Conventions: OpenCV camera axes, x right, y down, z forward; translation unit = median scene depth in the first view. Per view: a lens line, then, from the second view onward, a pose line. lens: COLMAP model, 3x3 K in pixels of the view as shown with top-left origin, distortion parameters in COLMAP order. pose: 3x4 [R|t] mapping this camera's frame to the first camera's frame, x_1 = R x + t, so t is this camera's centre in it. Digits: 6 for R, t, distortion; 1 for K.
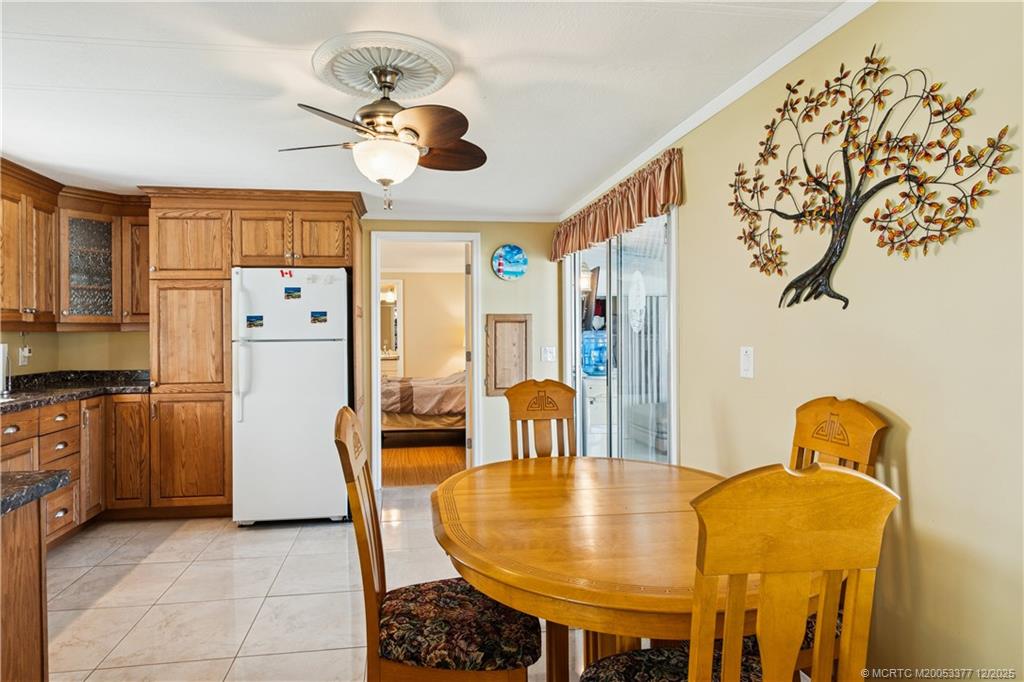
lens RADIAL K [[554.8, 0, 481.2], [0, 554.8, 331.2], [0, 0, 1]] dist [-0.002832, 0.000342]
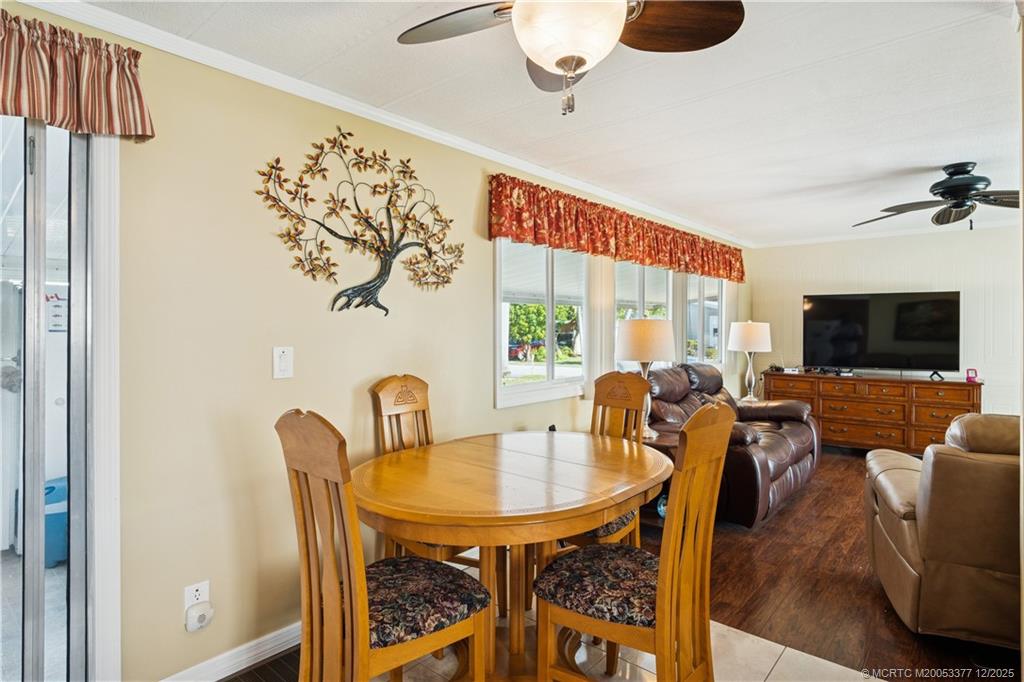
lens RADIAL K [[543.4, 0, 514.0], [0, 543.4, 330.4], [0, 0, 1]] dist [-0.005753, 0.001095]
pose [[-0.652339, 0.007143, 0.757894, -0.567858], [0.004729, 0.999974, -0.005354, 0.006692], [-0.757913, 0.000091, -0.652356, 1.433657]]
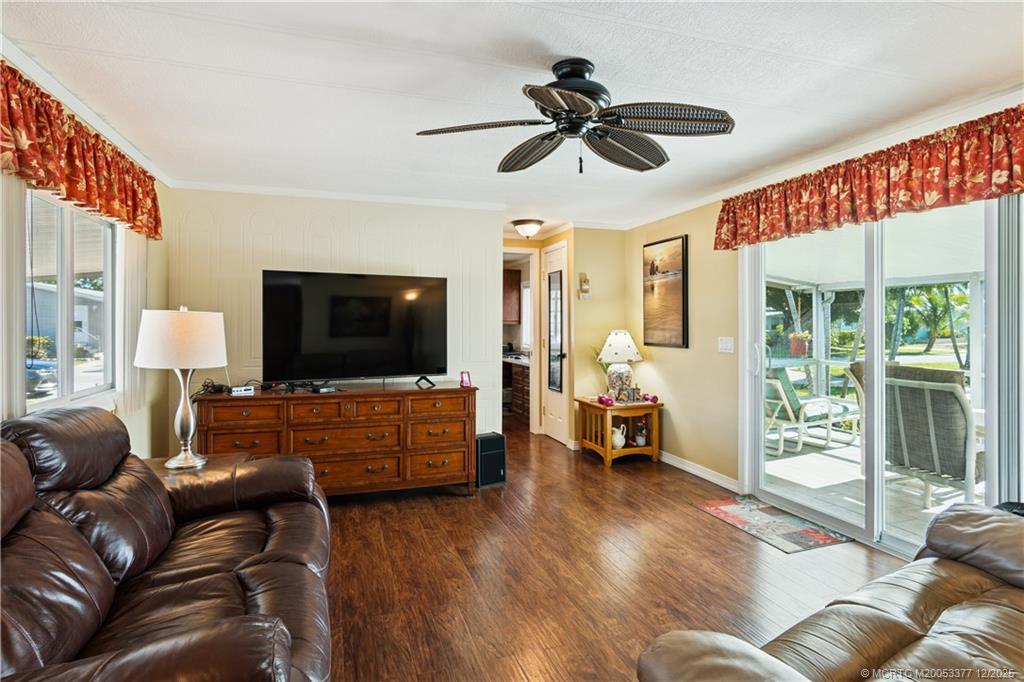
lens RADIAL K [[543.4, 0, 514.0], [0, 543.4, 330.4], [0, 0, 1]] dist [-0.005753, 0.001095]
pose [[-0.985234, 0.010626, -0.170883, 0.065855], [0.008198, 0.999855, 0.014910, -0.004969], [0.171017, 0.013289, -0.985179, 0.377072]]
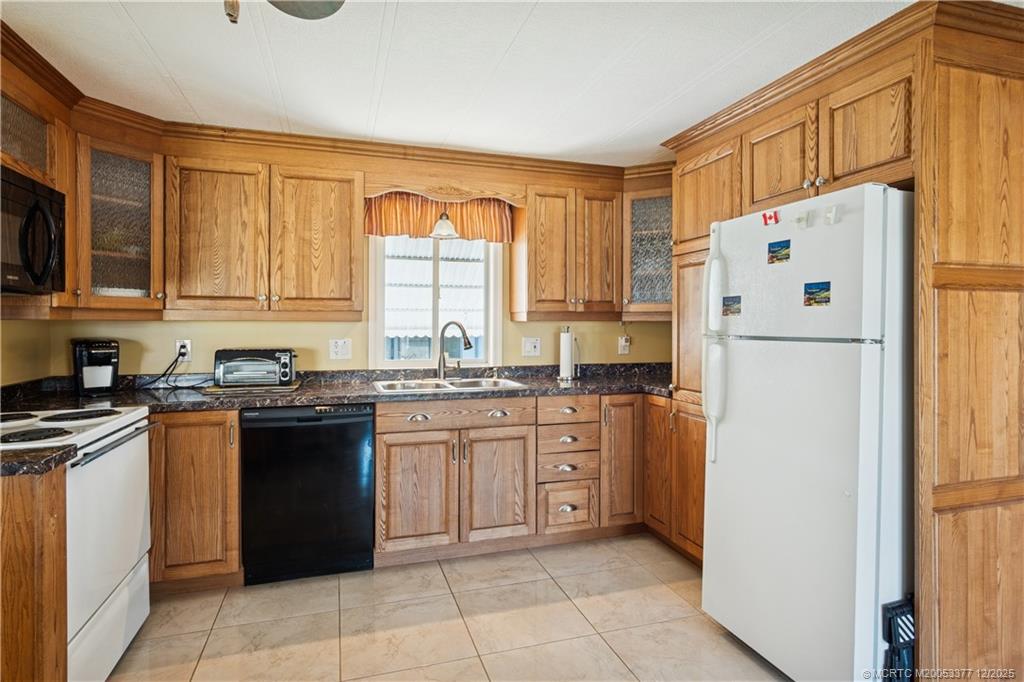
lens RADIAL K [[549.2, 0, 512.8], [0, 549.2, 327.0], [0, 0, 1]] dist [-0.006988, 0.000595]
pose [[0.165011, 0.012569, -0.986212, 0.265246], [0.000909, 0.999916, 0.012896, -0.003477], [0.986291, -0.003025, 0.164986, 1.157763]]
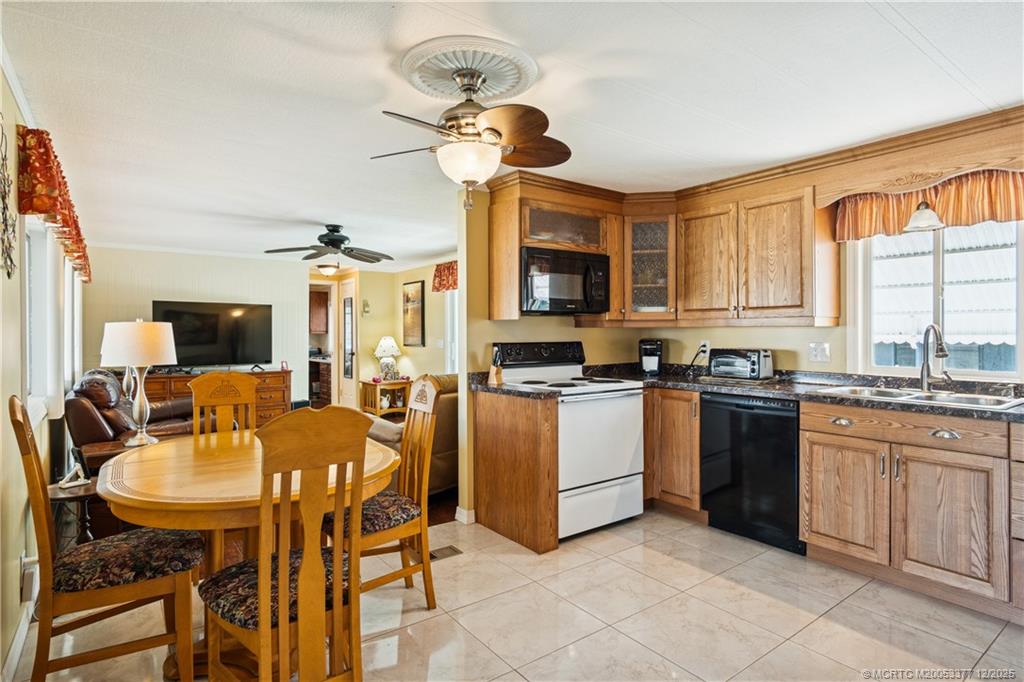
lens RADIAL K [[543.4, 0, 514.0], [0, 543.4, 330.4], [0, 0, 1]] dist [-0.005753, 0.001095]
pose [[-0.880015, 0.009521, -0.474850, 0.238496], [0.011343, 0.999935, -0.000973, 0.003991], [0.474810, -0.006243, -0.880066, 1.952443]]
